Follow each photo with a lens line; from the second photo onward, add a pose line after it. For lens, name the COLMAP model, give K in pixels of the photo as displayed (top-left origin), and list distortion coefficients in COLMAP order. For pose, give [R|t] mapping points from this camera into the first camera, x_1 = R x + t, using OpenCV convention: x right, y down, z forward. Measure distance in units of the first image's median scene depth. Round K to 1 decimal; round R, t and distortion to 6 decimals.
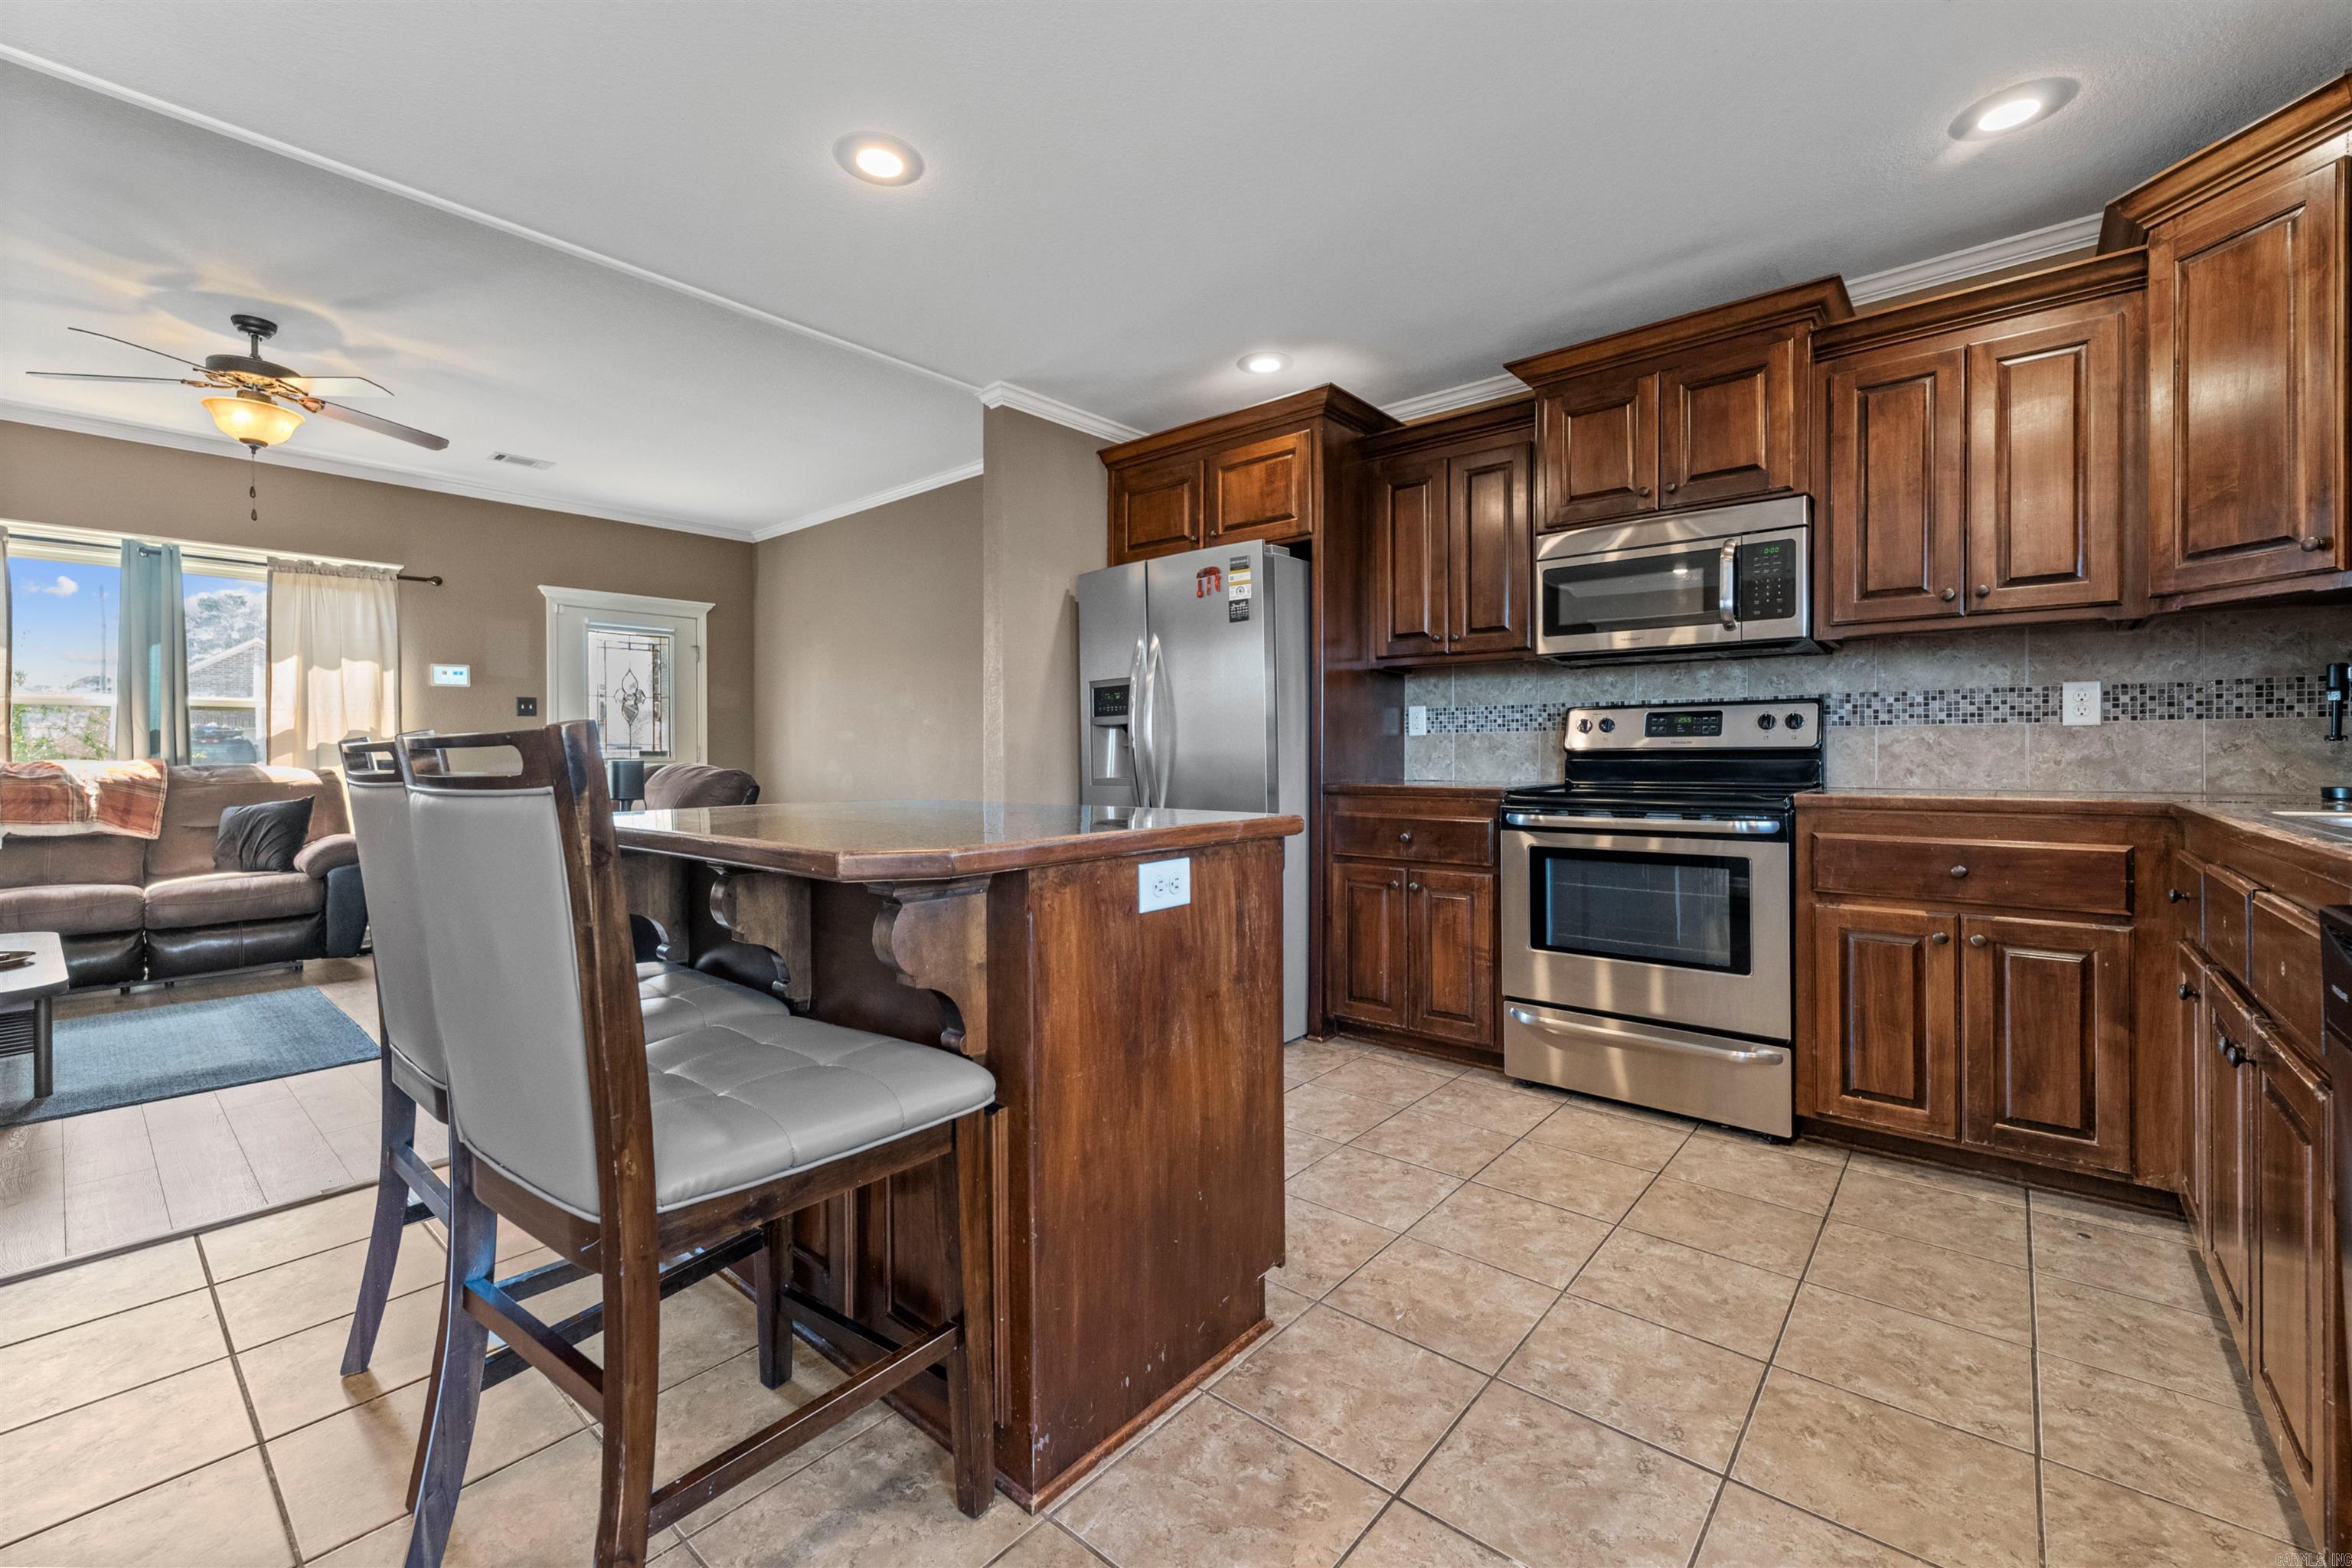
lens RADIAL K [[971.7, 0, 1176.6], [0, 971.7, 768.9], [0, 0, 1]] dist [-0.001249, -0.000072]
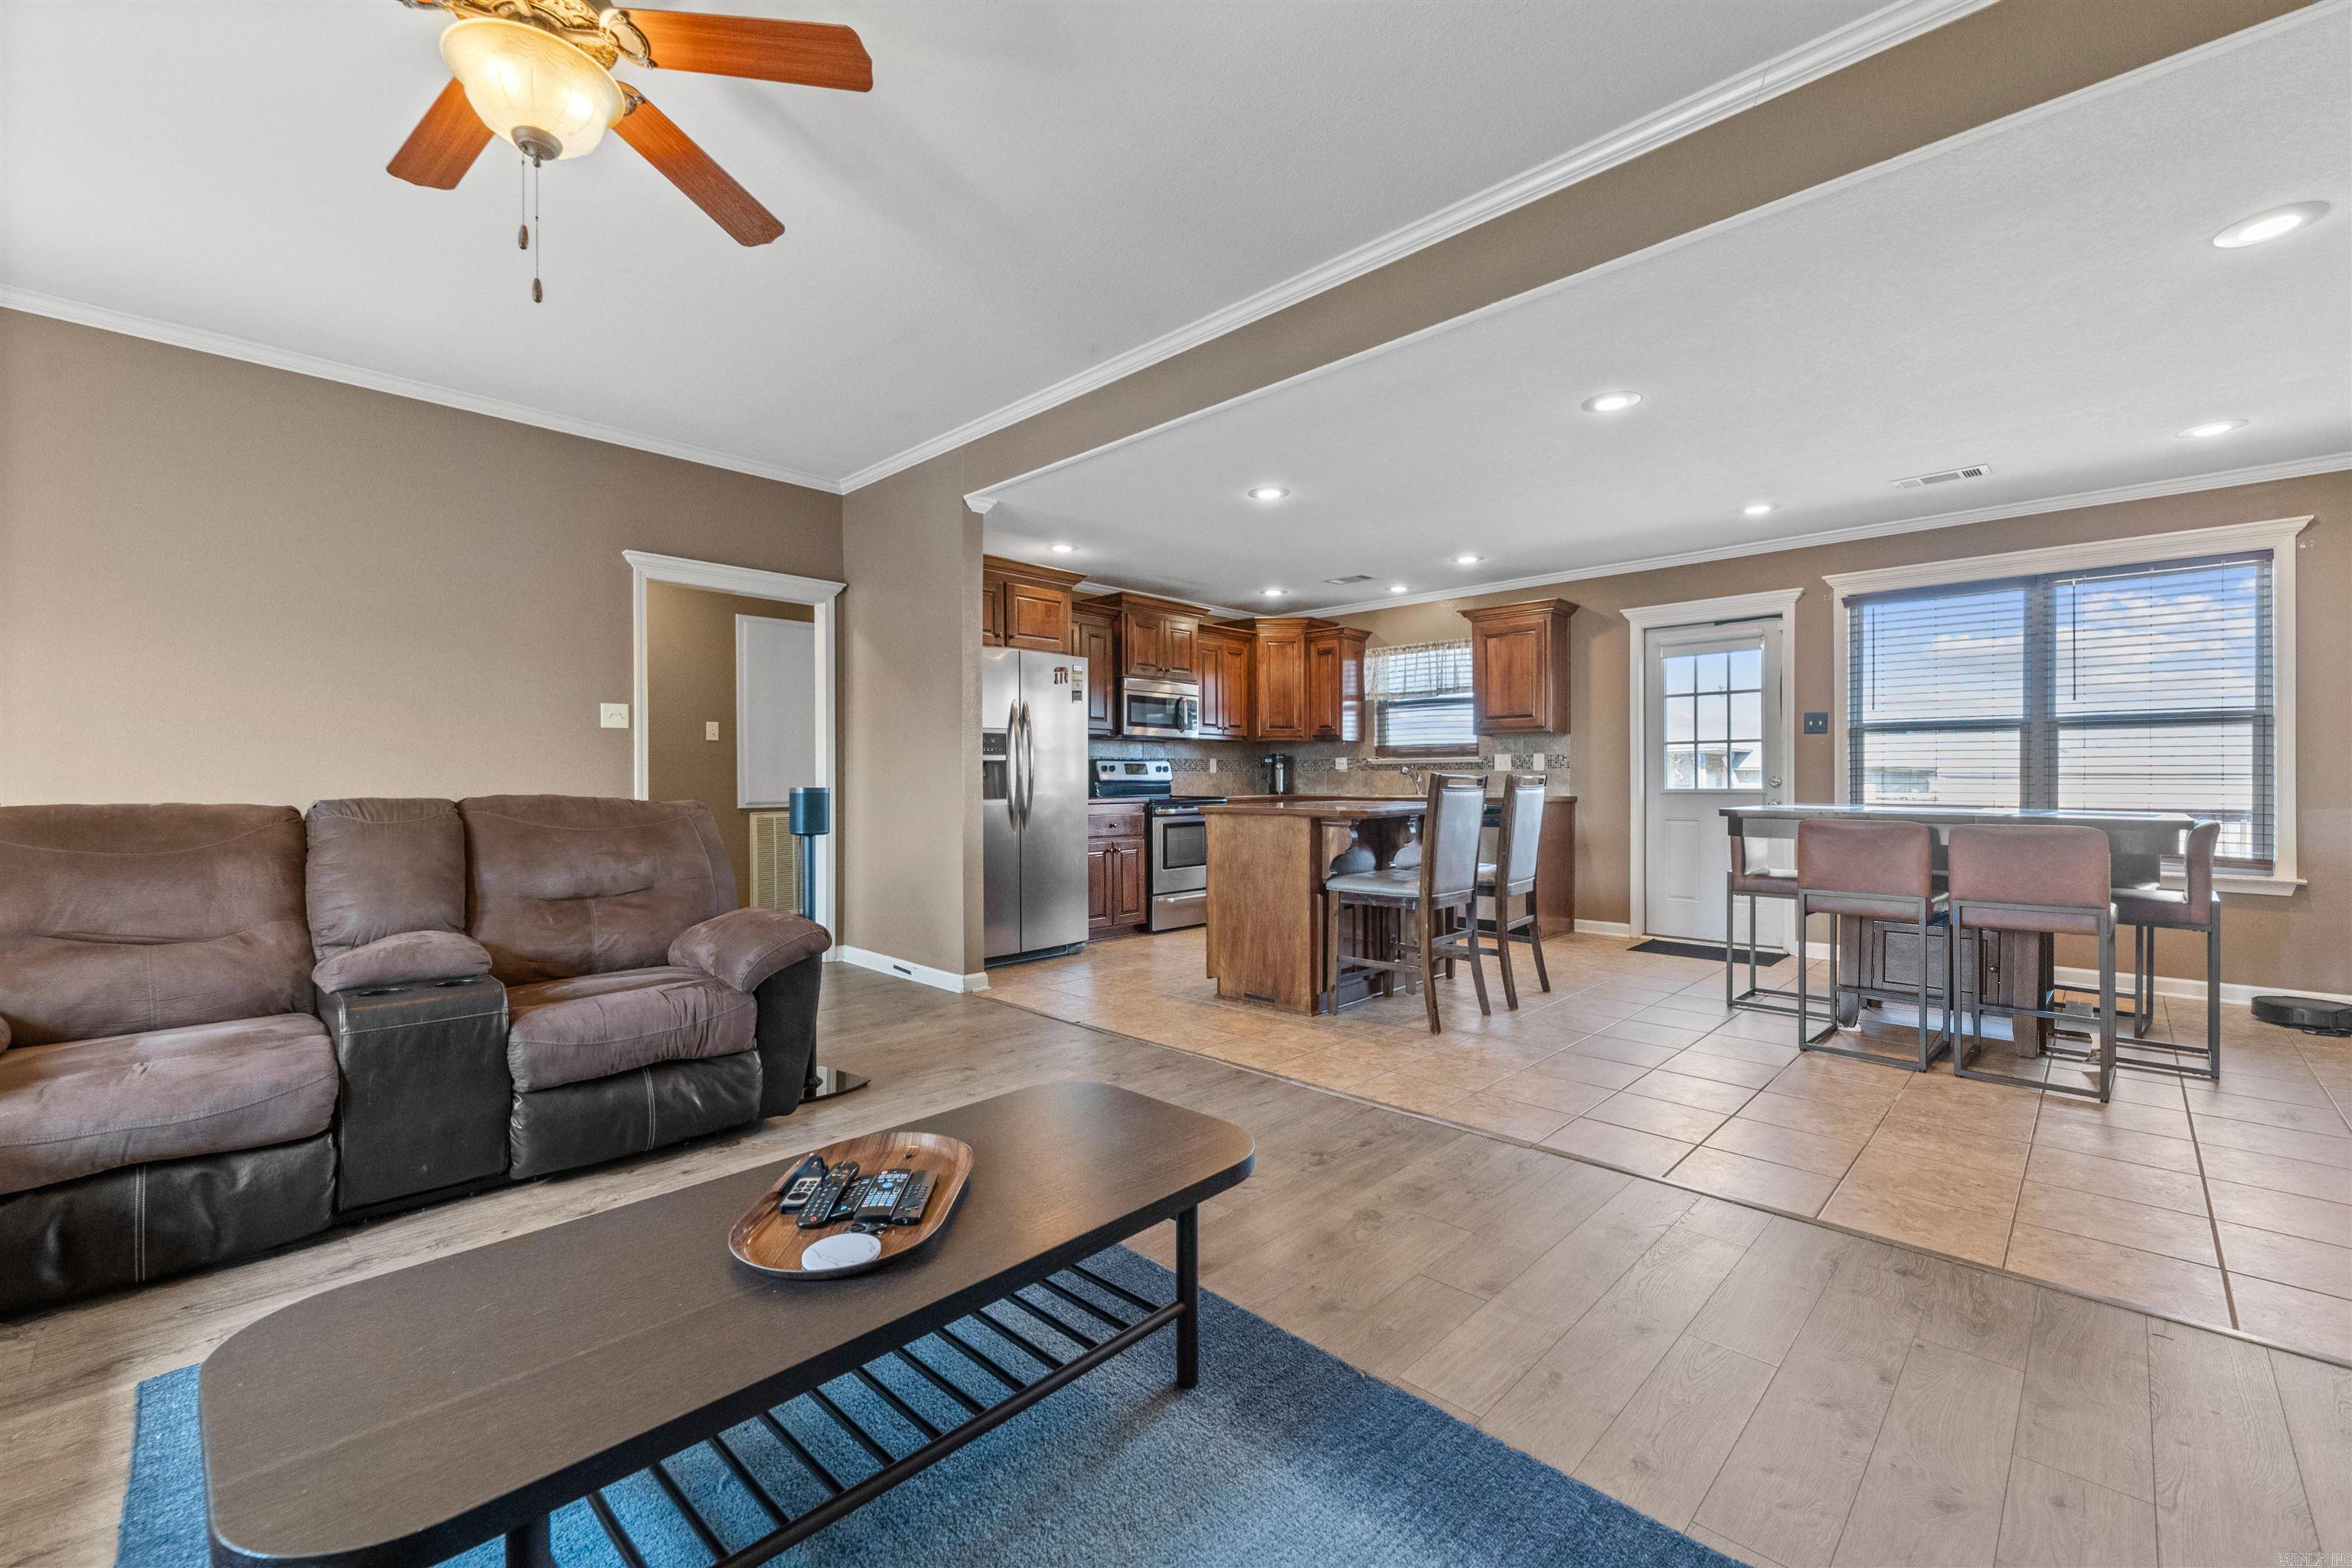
lens RADIAL K [[971.7, 0, 1176.6], [0, 971.7, 768.9], [0, 0, 1]] dist [-0.001249, -0.000072]
pose [[0.057396, 0.017508, 0.998198, -1.612401], [0.016504, 0.999693, -0.018483, -0.003912], [-0.998215, 0.017535, 0.057090, 0.736401]]
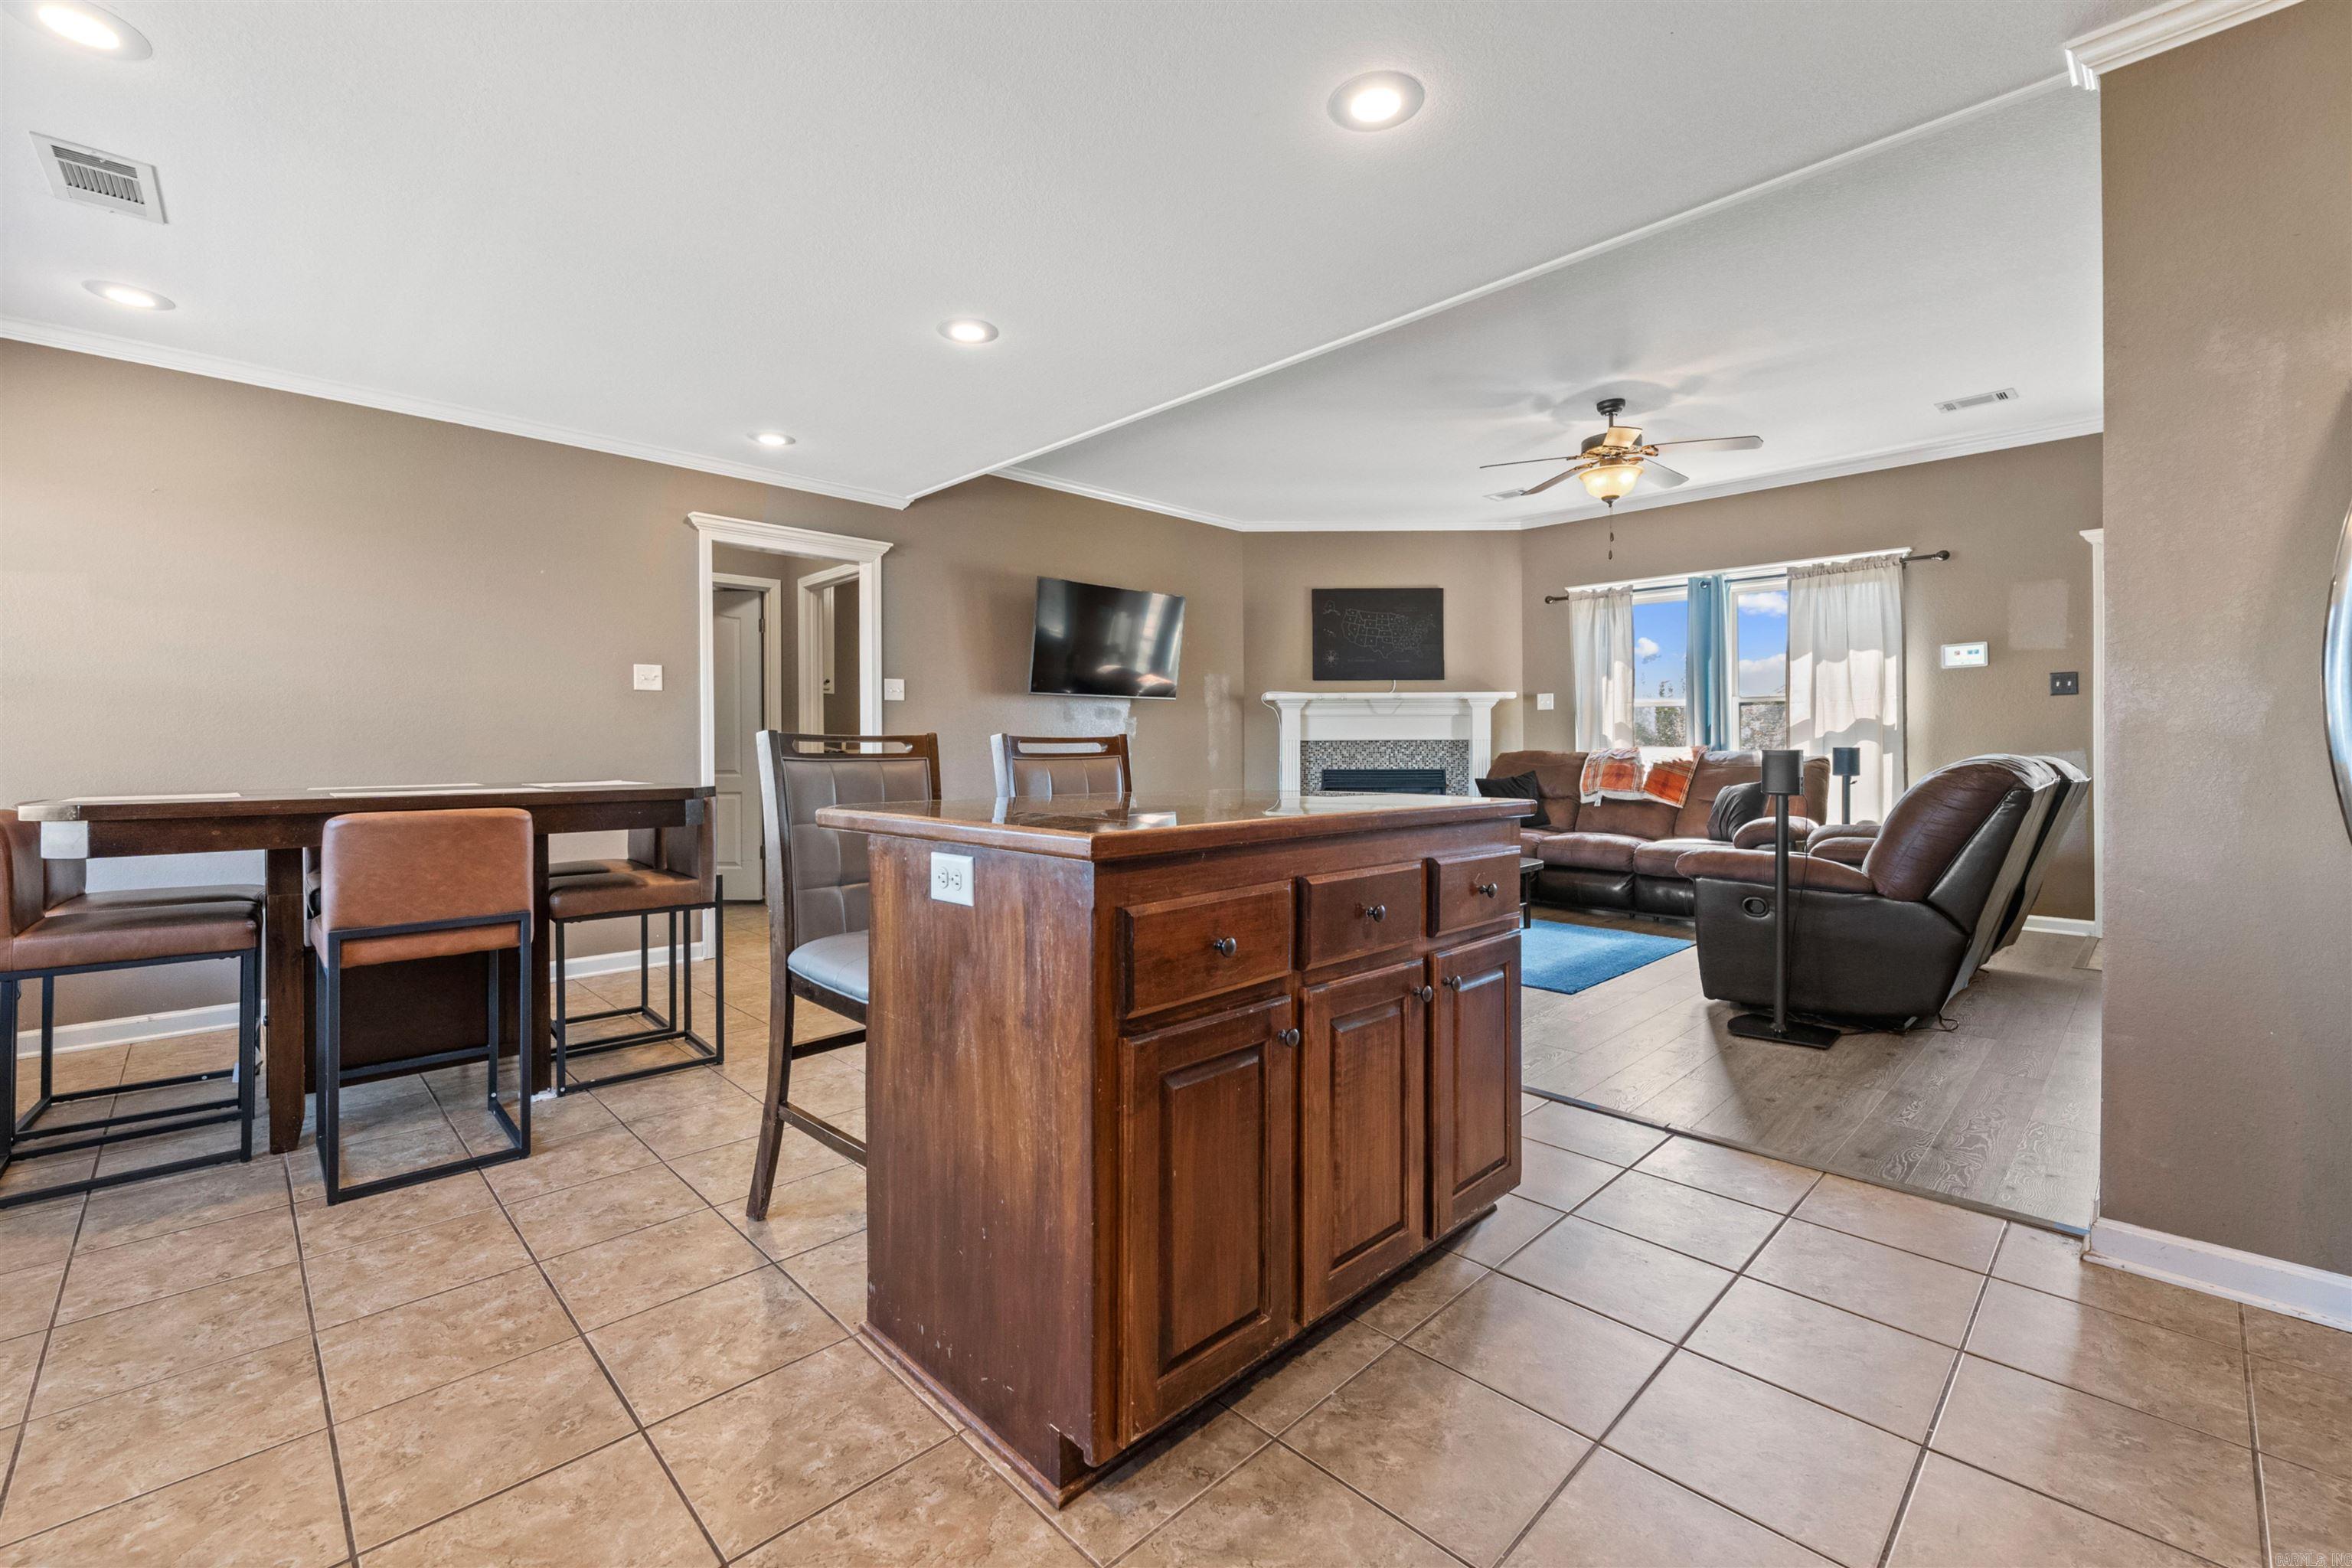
lens RADIAL K [[972.5, 0, 1141.3], [0, 972.5, 752.9], [0, 0, 1]] dist [0.001456, 0.000150]
pose [[-0.108804, 0.011166, -0.994001, 0.436928], [-0.013252, 0.999832, 0.012682, -0.011043], [0.993975, 0.014552, -0.108638, 0.597080]]
